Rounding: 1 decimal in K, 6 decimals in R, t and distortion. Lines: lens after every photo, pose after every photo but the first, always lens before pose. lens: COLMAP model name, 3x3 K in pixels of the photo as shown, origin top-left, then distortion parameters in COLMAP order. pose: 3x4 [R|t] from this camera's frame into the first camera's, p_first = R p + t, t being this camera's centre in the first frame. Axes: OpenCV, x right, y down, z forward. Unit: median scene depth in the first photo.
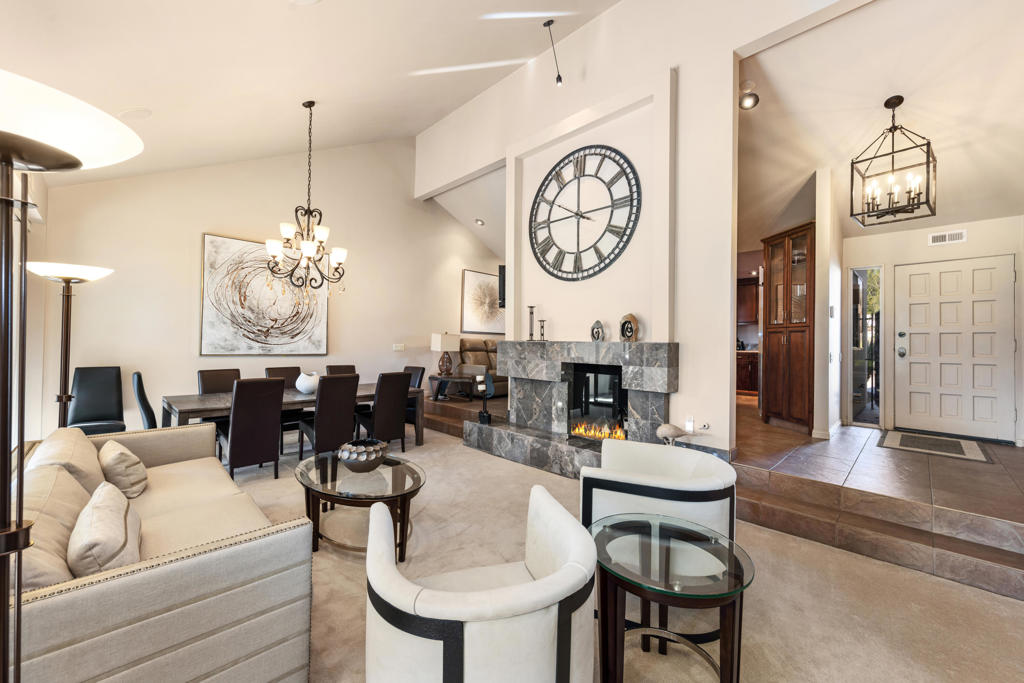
lens RADIAL K [[397.3, 0, 509.7], [0, 397.3, 340.2], [0, 0, 1]] dist [0.000562, 0.000016]
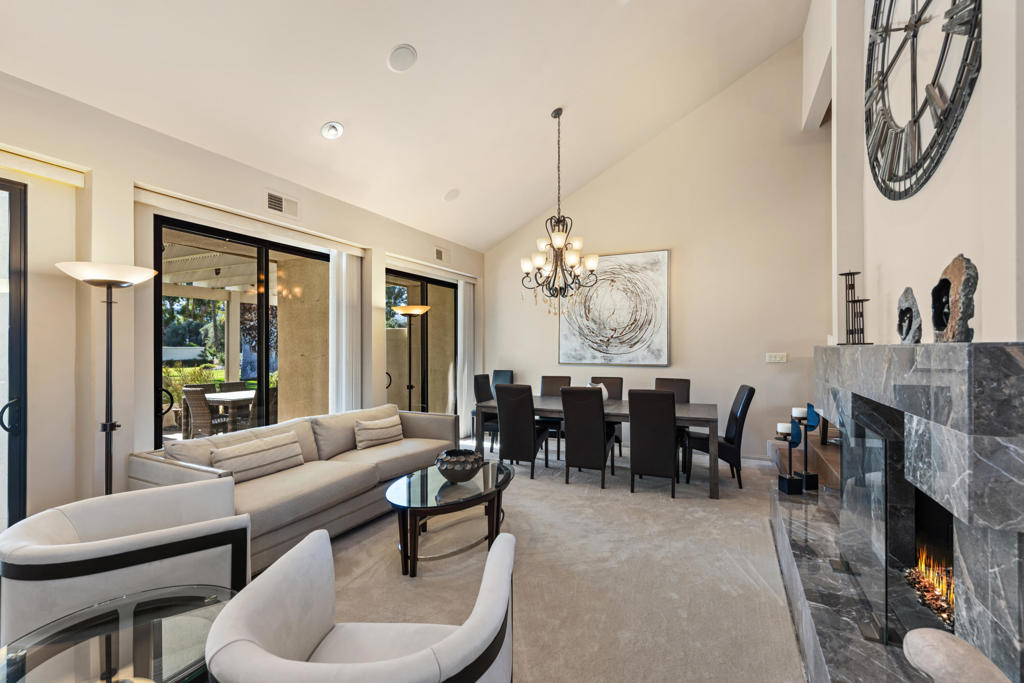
lens RADIAL K [[448.2, 0, 507.2], [0, 448.2, 347.2], [0, 0, 1]] dist [0.020379, 0.000143]
pose [[0.336177, -0.017537, -0.941636, 0.392406], [0.012093, 0.999825, -0.014303, 0.006276], [0.941721, -0.006579, 0.336330, 0.389245]]
